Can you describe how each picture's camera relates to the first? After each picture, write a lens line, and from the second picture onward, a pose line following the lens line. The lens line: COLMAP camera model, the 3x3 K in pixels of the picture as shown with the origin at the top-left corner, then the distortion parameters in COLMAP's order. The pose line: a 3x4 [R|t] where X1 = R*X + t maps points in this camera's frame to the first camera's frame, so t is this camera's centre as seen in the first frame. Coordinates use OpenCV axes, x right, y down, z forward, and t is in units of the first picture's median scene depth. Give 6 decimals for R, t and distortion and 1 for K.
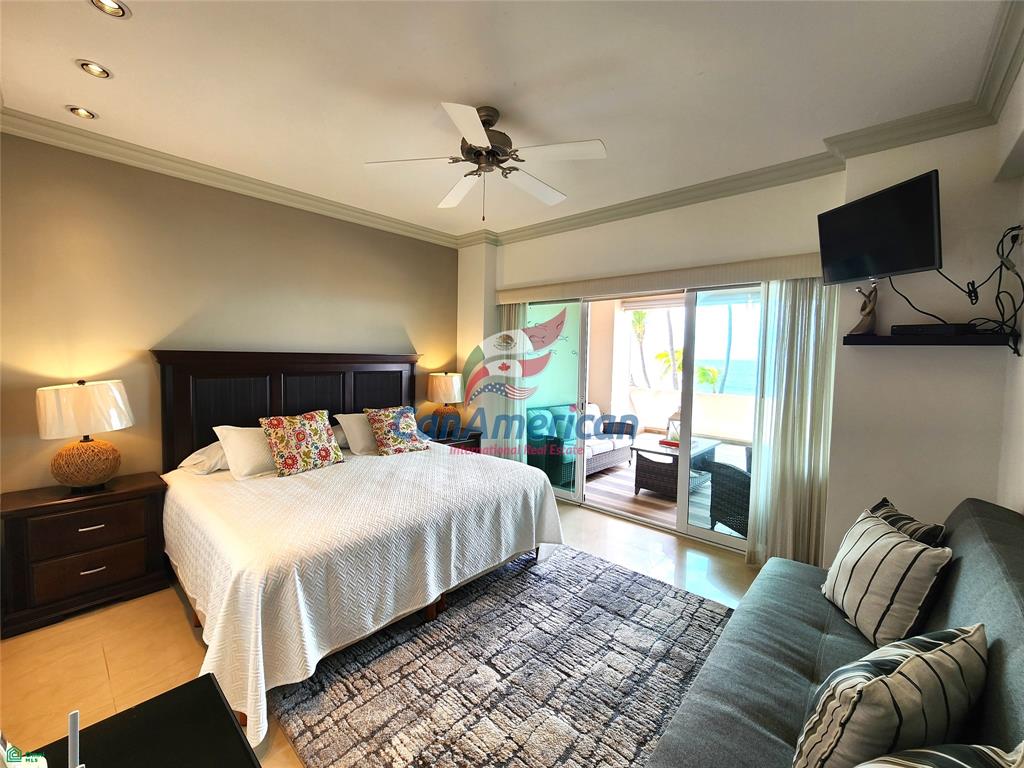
lens RADIAL K [[422.2, 0, 511.8], [0, 422.2, 374.6], [0, 0, 1]] dist [0.000851, -0.000093]
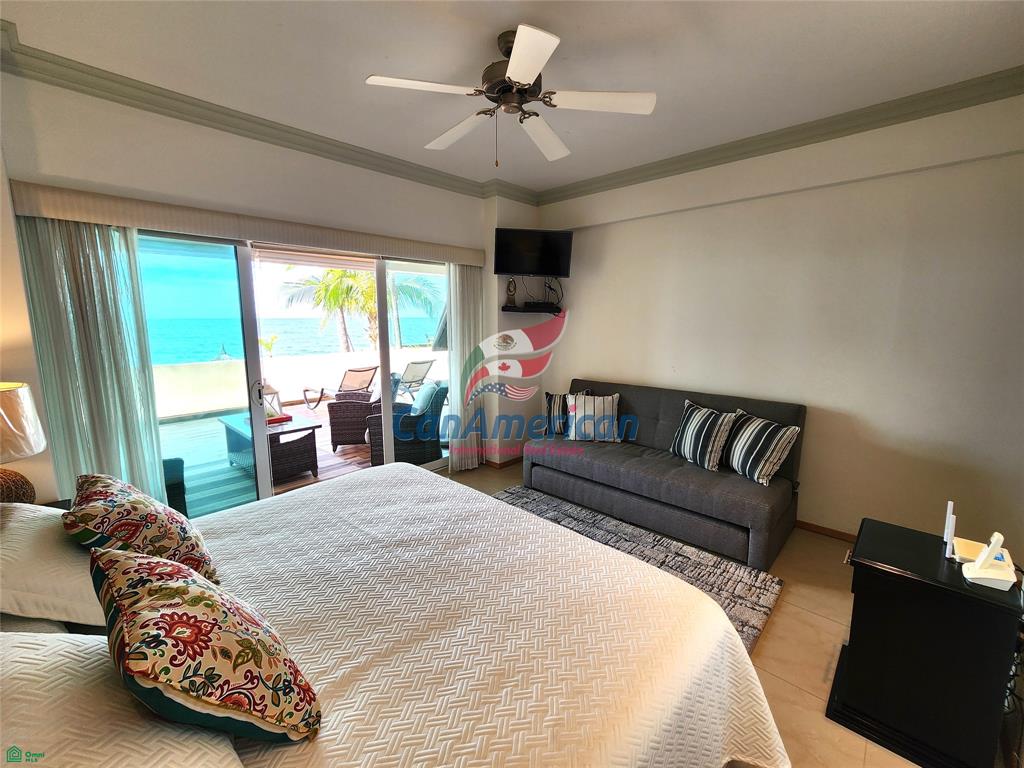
lens RADIAL K [[422.2, 0, 511.8], [0, 422.2, 374.6], [0, 0, 1]] dist [0.000851, -0.000093]
pose [[0.028849, -0.156137, 0.987314, -0.791622], [0.050049, 0.986712, 0.154579, -0.070524], [-0.998330, 0.044955, 0.036280, 0.795974]]
